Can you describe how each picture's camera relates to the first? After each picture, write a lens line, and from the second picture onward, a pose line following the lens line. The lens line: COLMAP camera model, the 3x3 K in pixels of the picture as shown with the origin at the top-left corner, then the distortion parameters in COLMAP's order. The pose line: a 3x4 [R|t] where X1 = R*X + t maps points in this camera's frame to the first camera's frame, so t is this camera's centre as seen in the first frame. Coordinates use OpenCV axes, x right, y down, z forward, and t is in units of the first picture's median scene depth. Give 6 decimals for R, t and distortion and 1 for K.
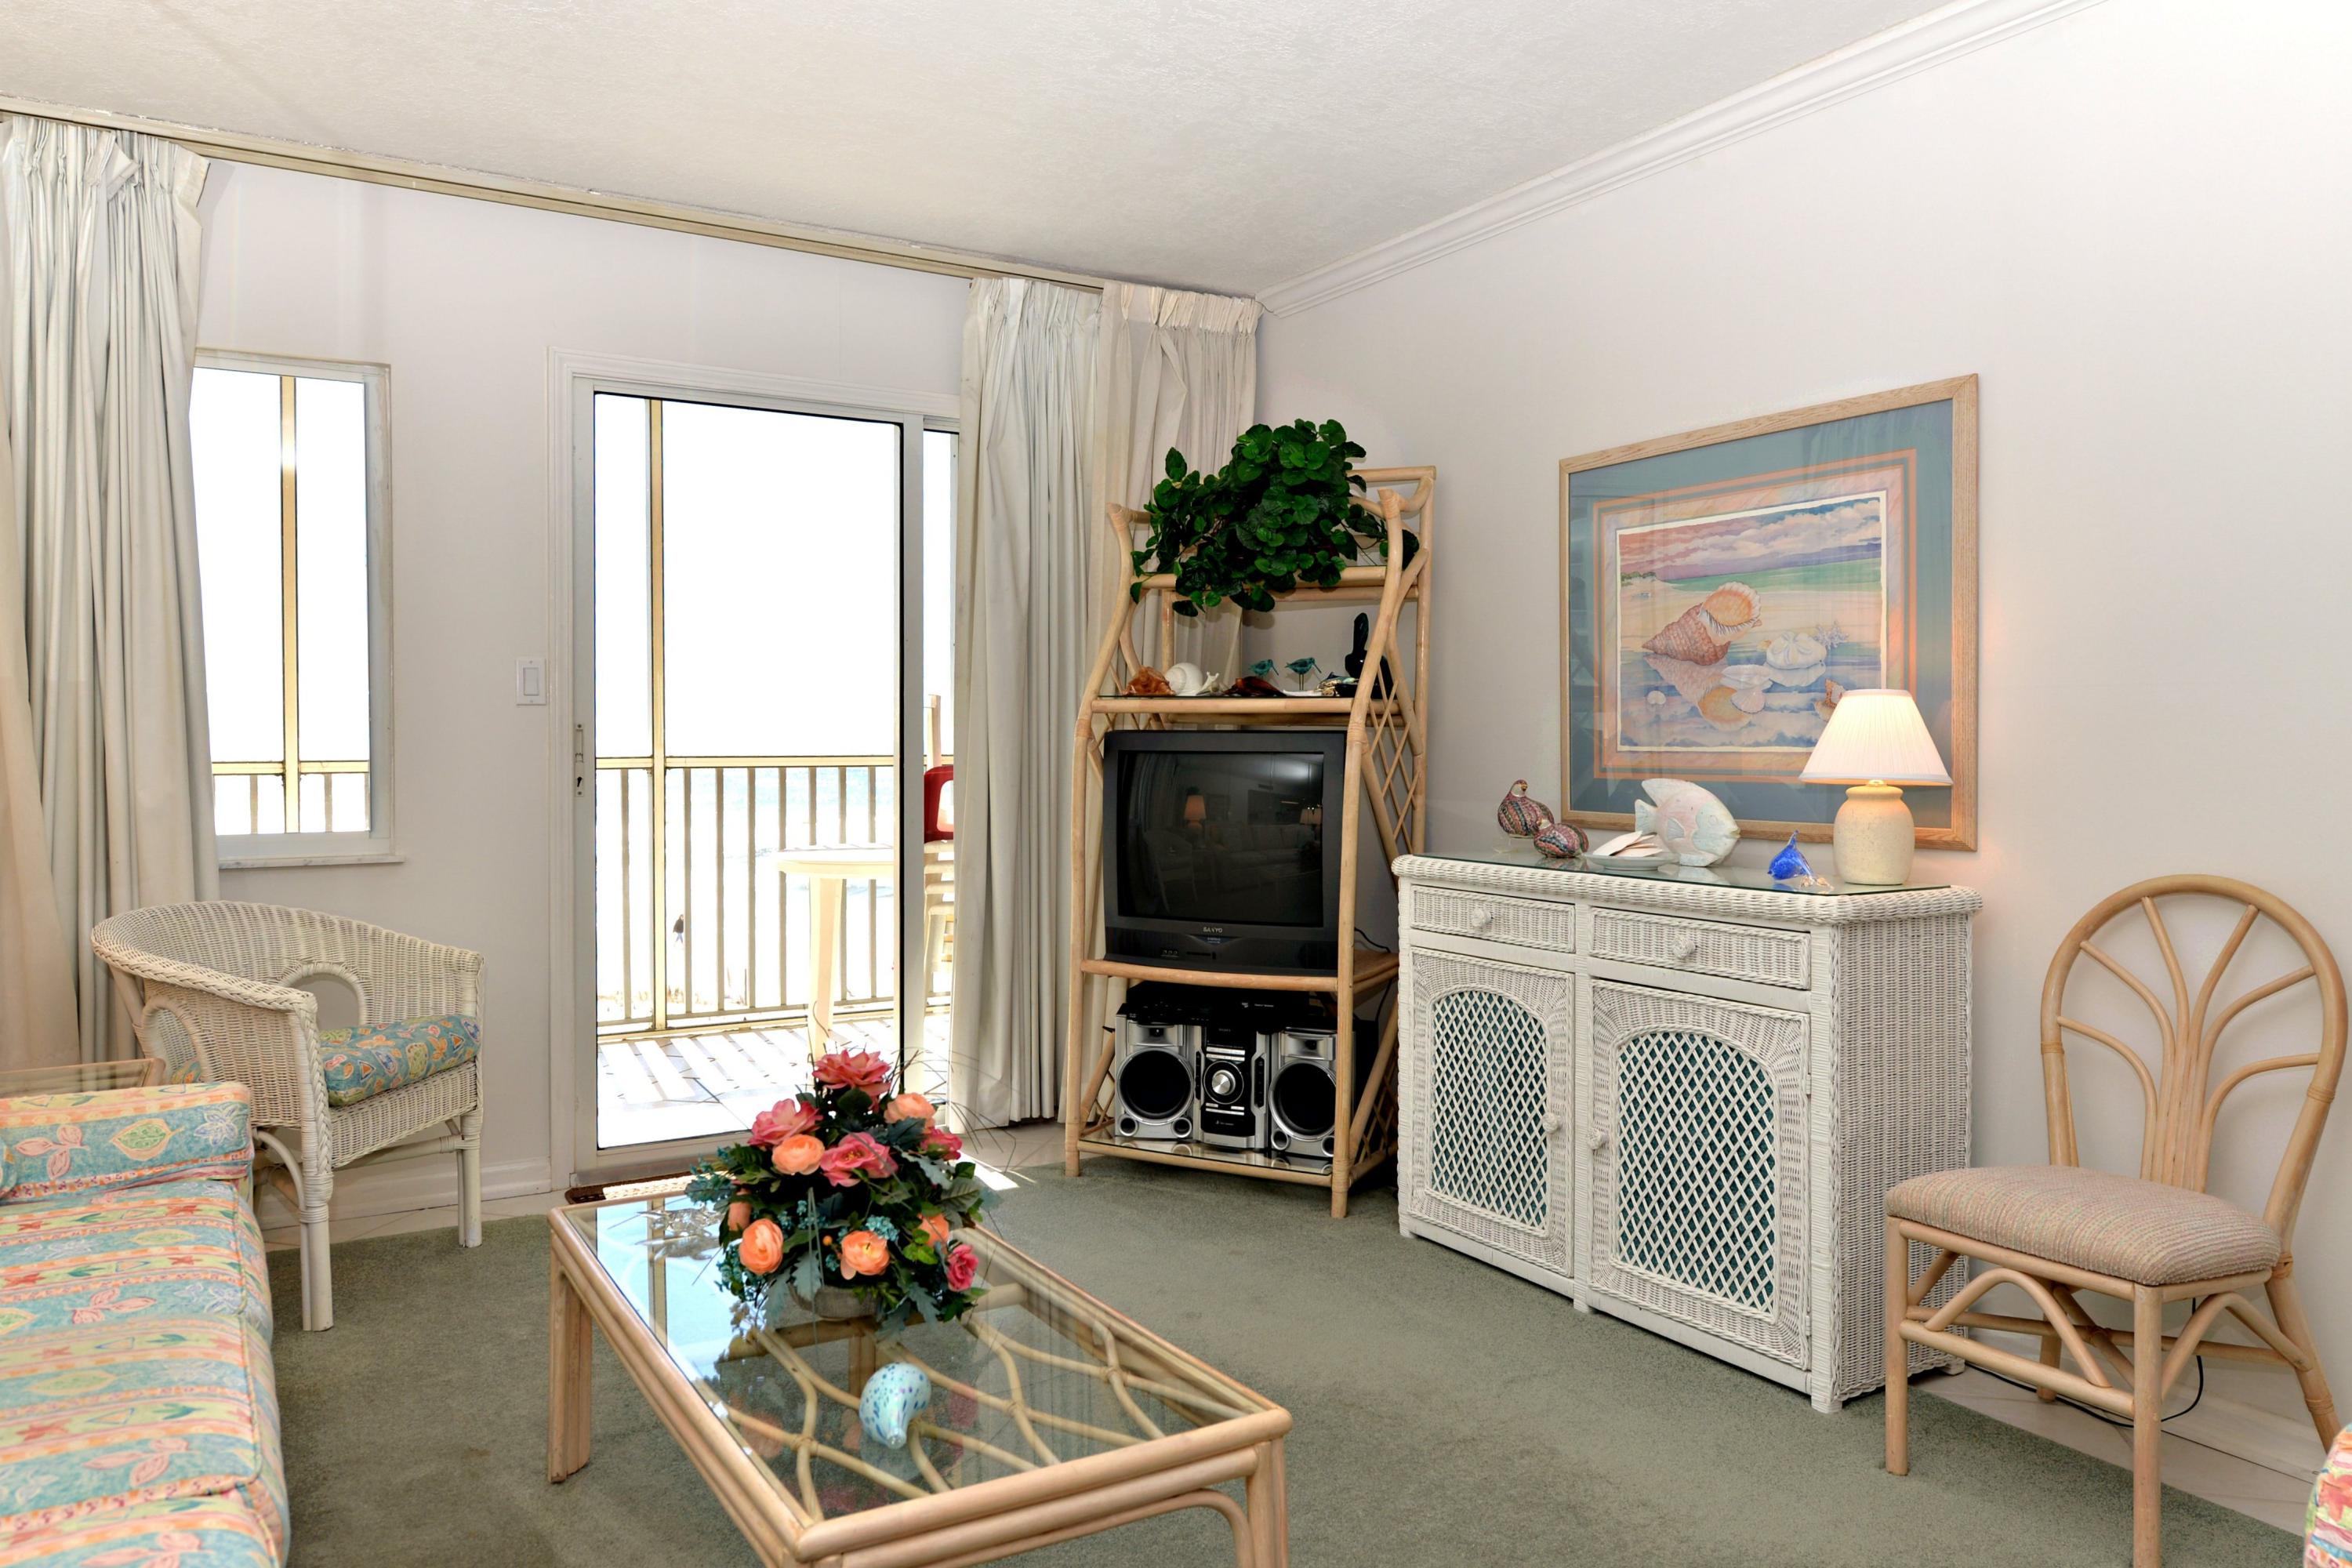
lens RADIAL K [[1640.5, 0, 1147.2], [0, 1640.5, 780.7], [0, 0, 1]] dist [-0.000723, -0.001901]
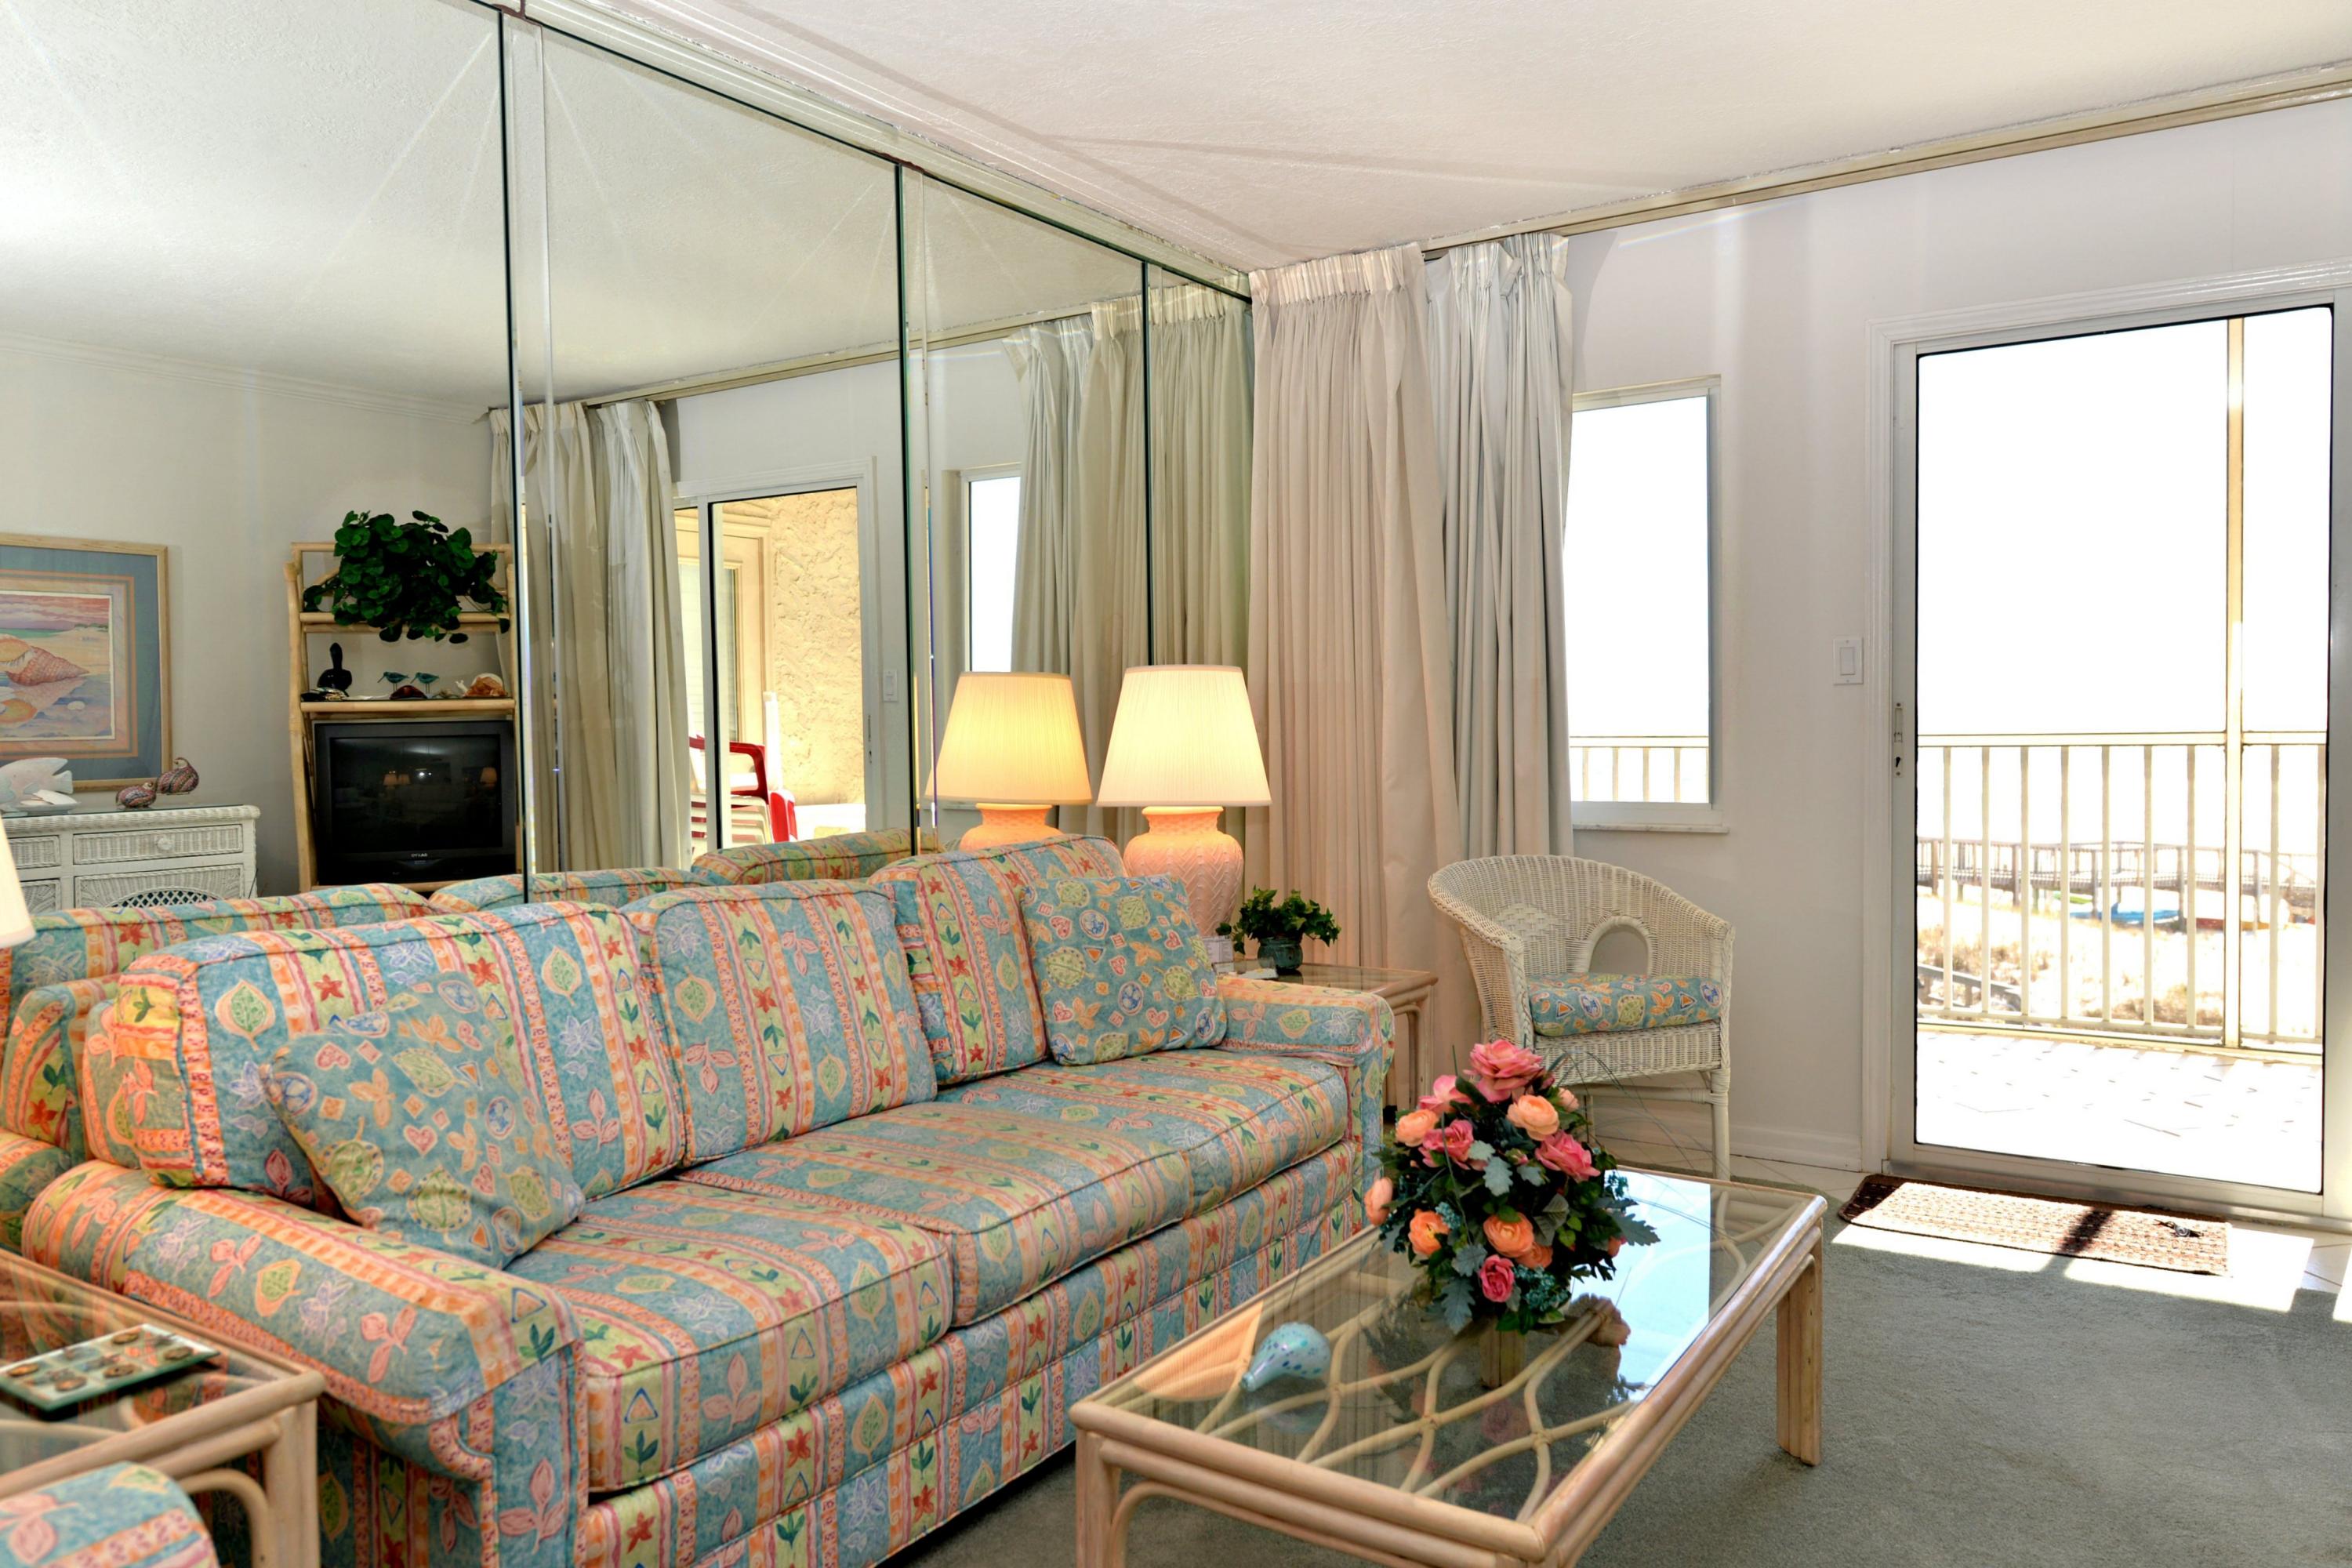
lens RADIAL K [[1585.0, 0, 1176.0], [0, 1585.0, 784.0], [0, 0, 1]] dist [0.000051, -0.000885]
pose [[0.440809, 0.031794, -0.897038, 0.350843], [-0.009273, 0.999480, 0.030868, -0.012939], [0.897553, -0.005289, 0.440875, 0.227340]]
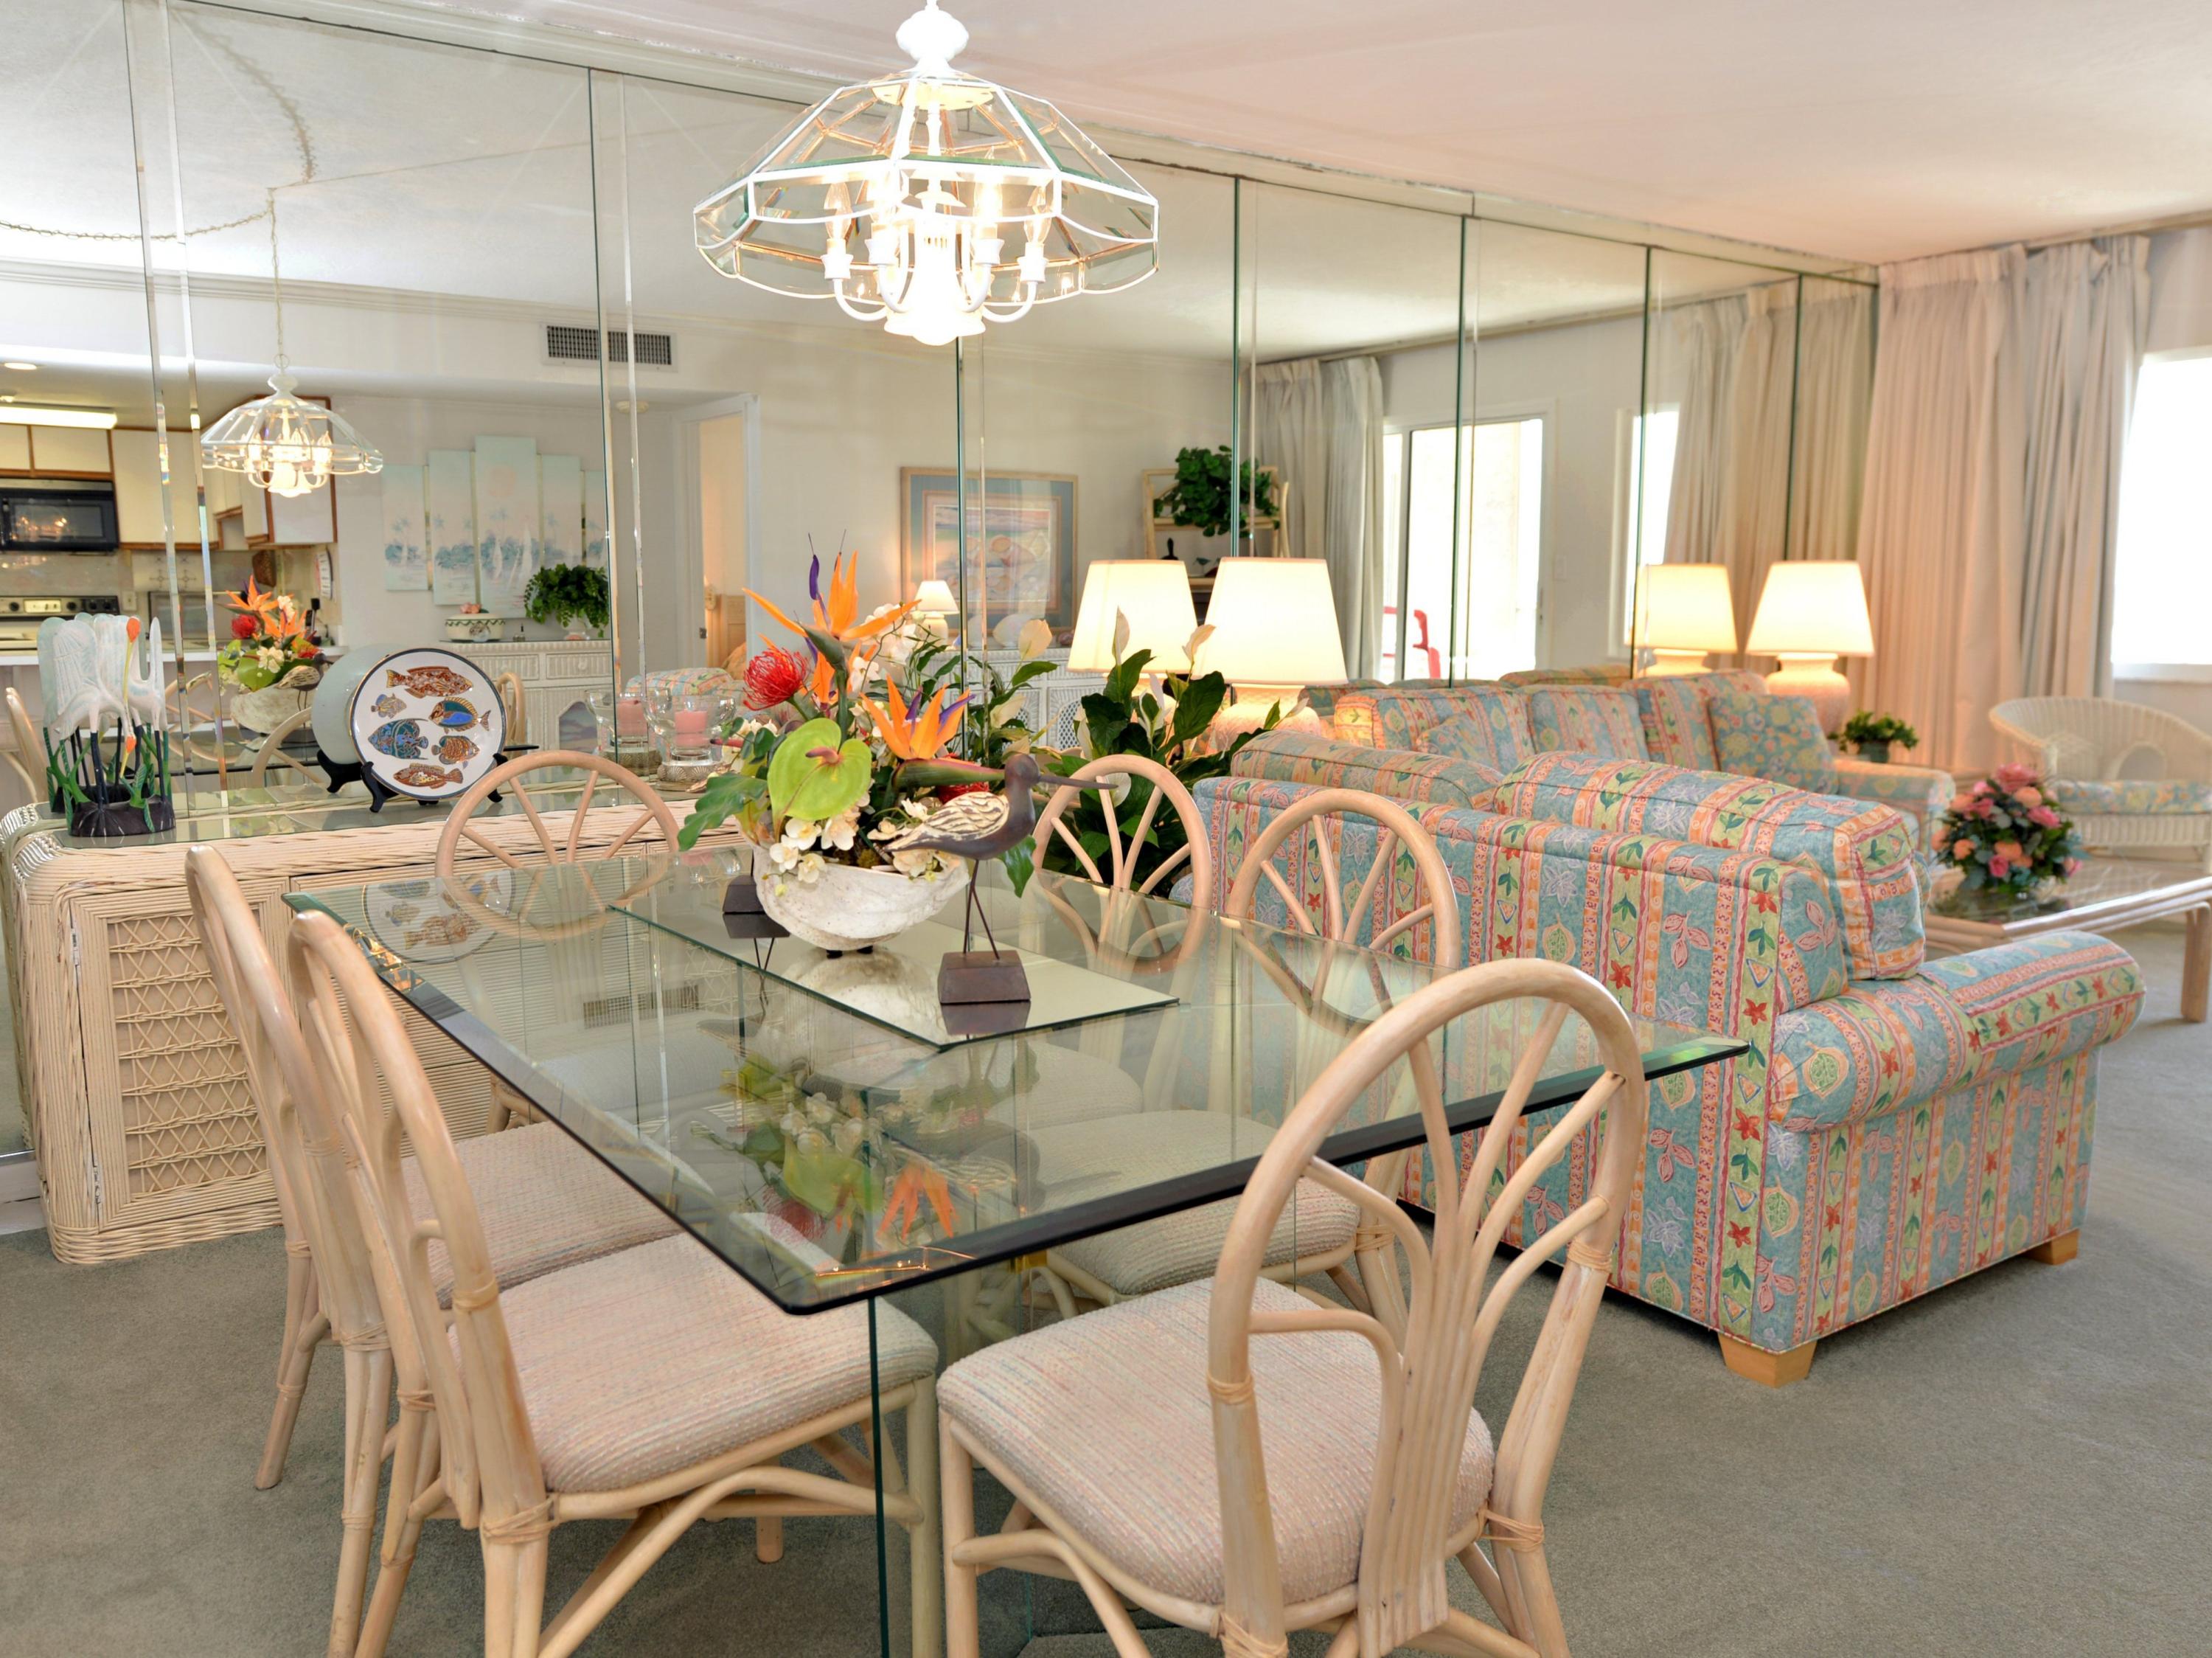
lens RADIAL K [[1511.7, 0, 1101.9], [0, 1511.7, 795.5], [0, 0, 1]] dist [0.000843, -0.001062]
pose [[0.068606, 0.133061, -0.988730, 0.913118], [-0.022305, 0.991022, 0.131822, -0.010384], [0.997394, 0.013009, 0.070958, -0.138925]]
